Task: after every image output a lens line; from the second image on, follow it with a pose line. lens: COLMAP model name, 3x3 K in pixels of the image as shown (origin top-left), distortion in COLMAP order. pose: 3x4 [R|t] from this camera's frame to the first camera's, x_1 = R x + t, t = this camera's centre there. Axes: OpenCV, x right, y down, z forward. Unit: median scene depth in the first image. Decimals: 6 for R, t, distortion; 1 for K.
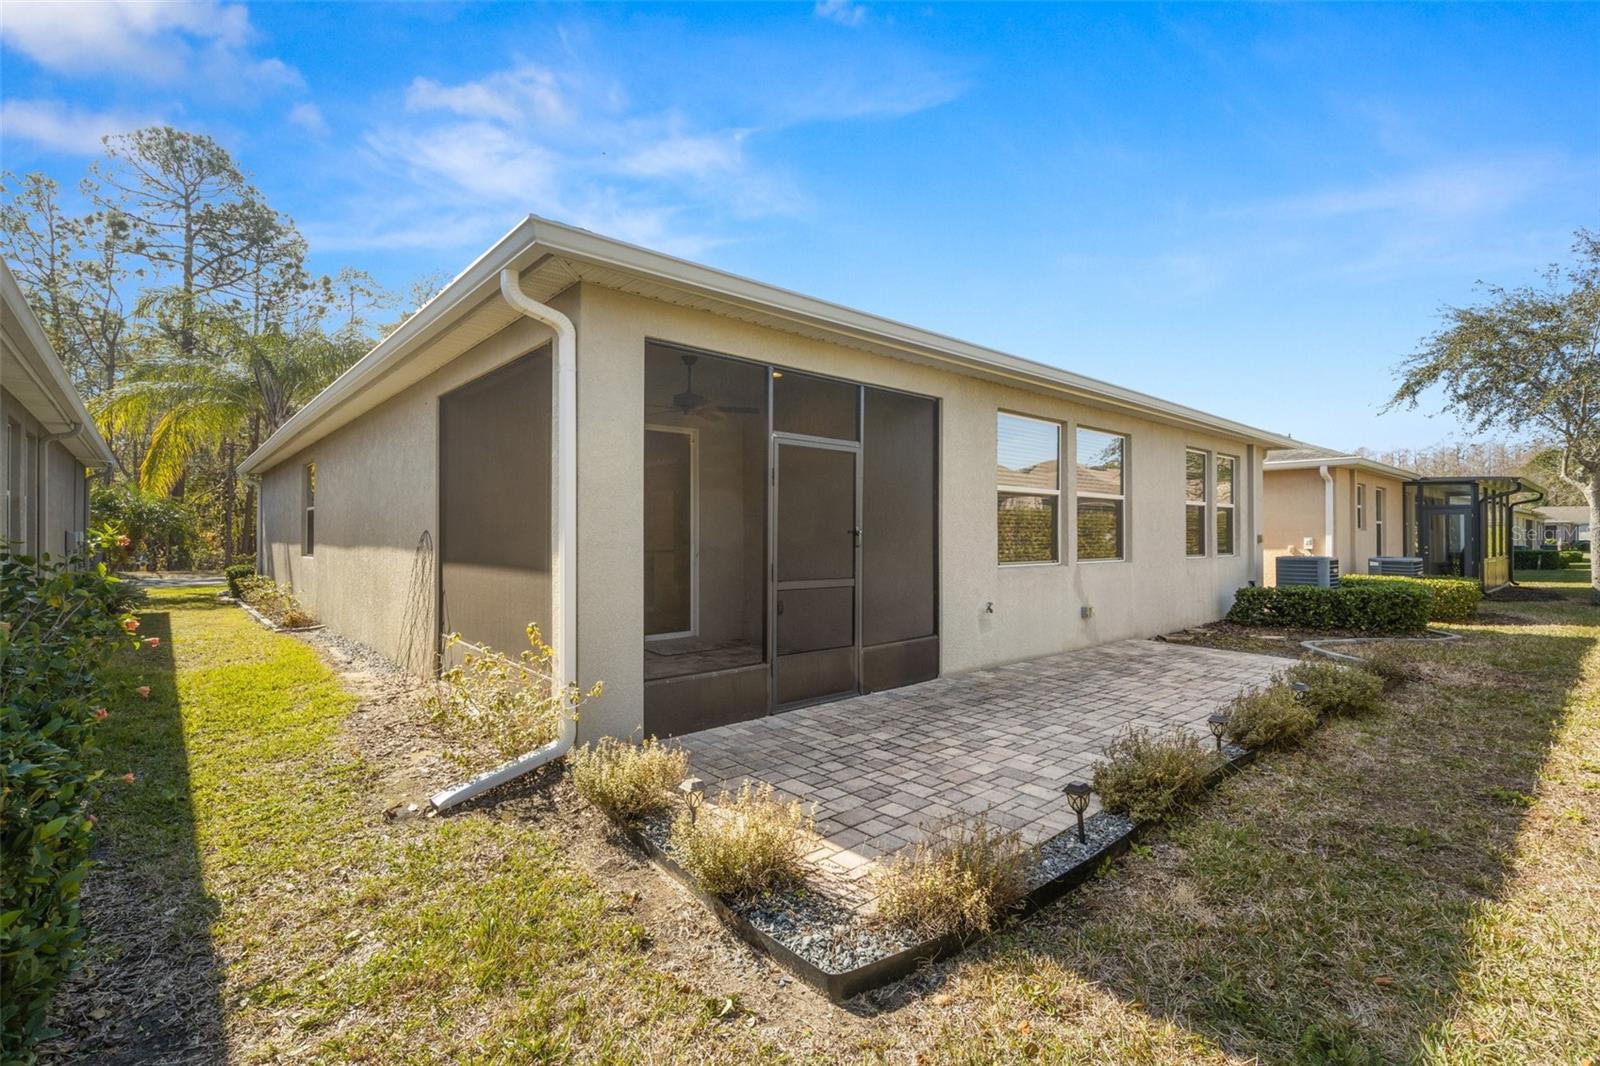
lens RADIAL K [[722.7, 0, 803.6], [0, 722.7, 534.6], [0, 0, 1]] dist [0.002605, -0.000230]
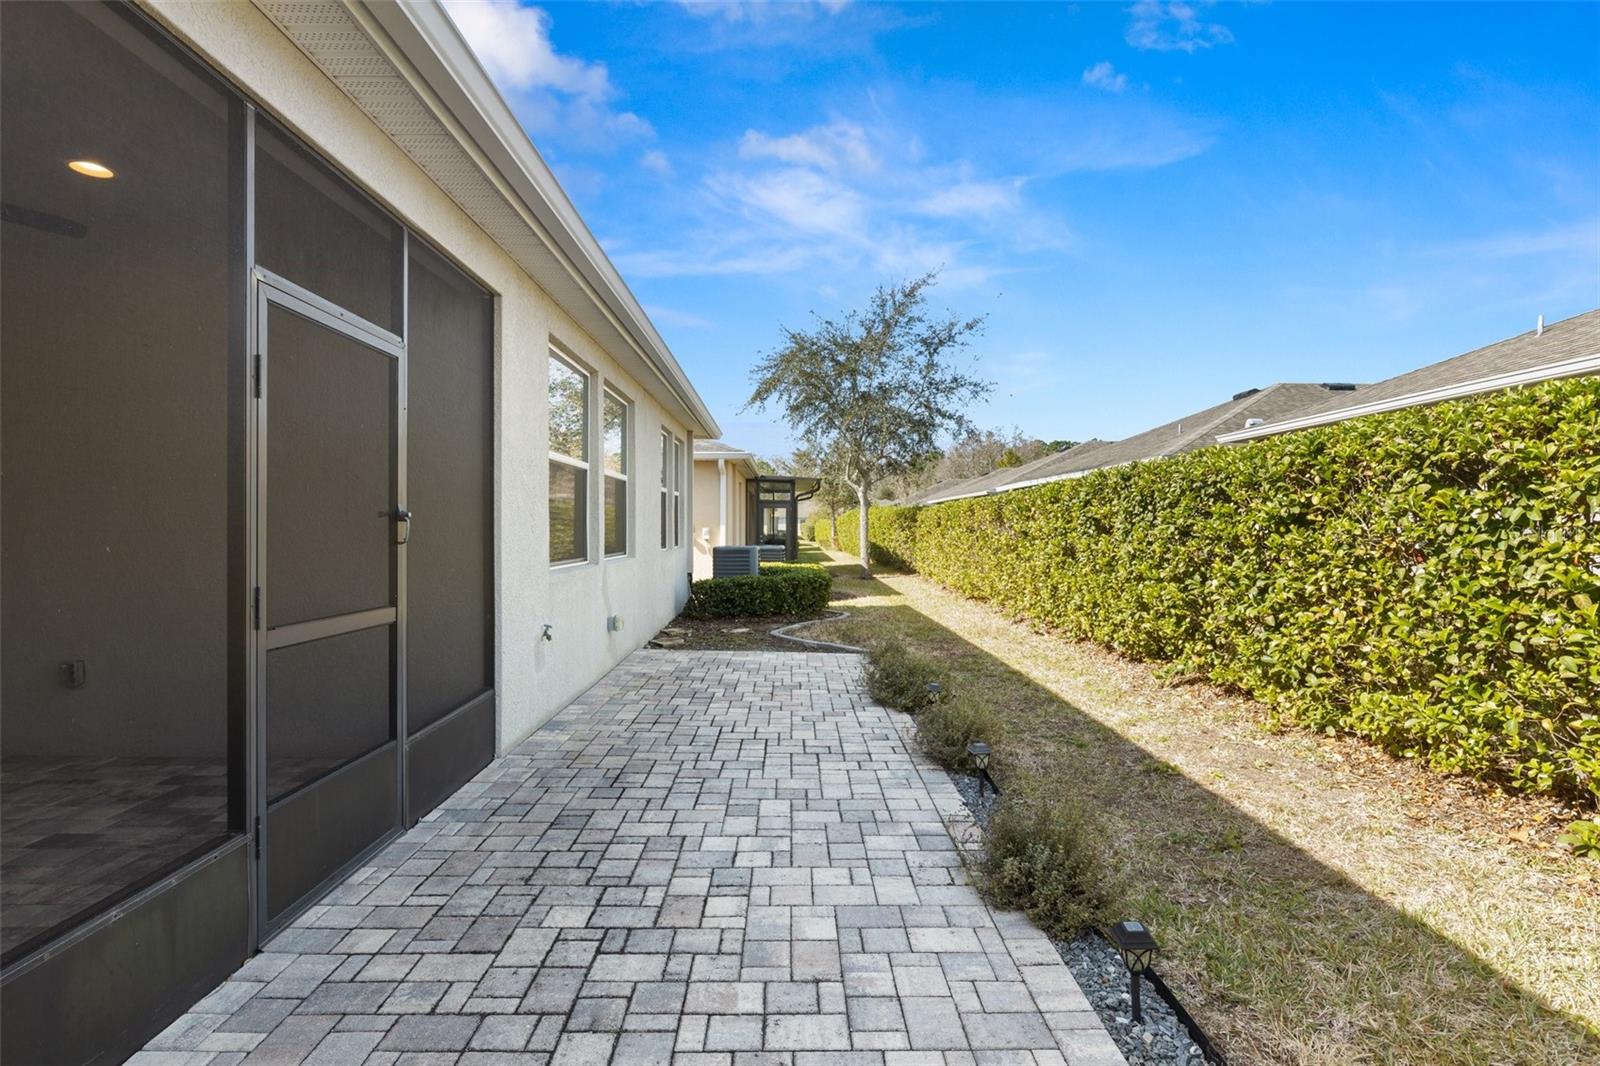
lens RADIAL K [[791.8, 0, 800.3], [0, 791.8, 538.8], [0, 0, 1]] dist [0.000431, -0.000245]
pose [[0.653049, -0.012603, 0.757211, -0.182279], [0.000889, 0.999874, 0.015875, 0.005544], [-0.757315, -0.009694, 0.652977, 0.472482]]
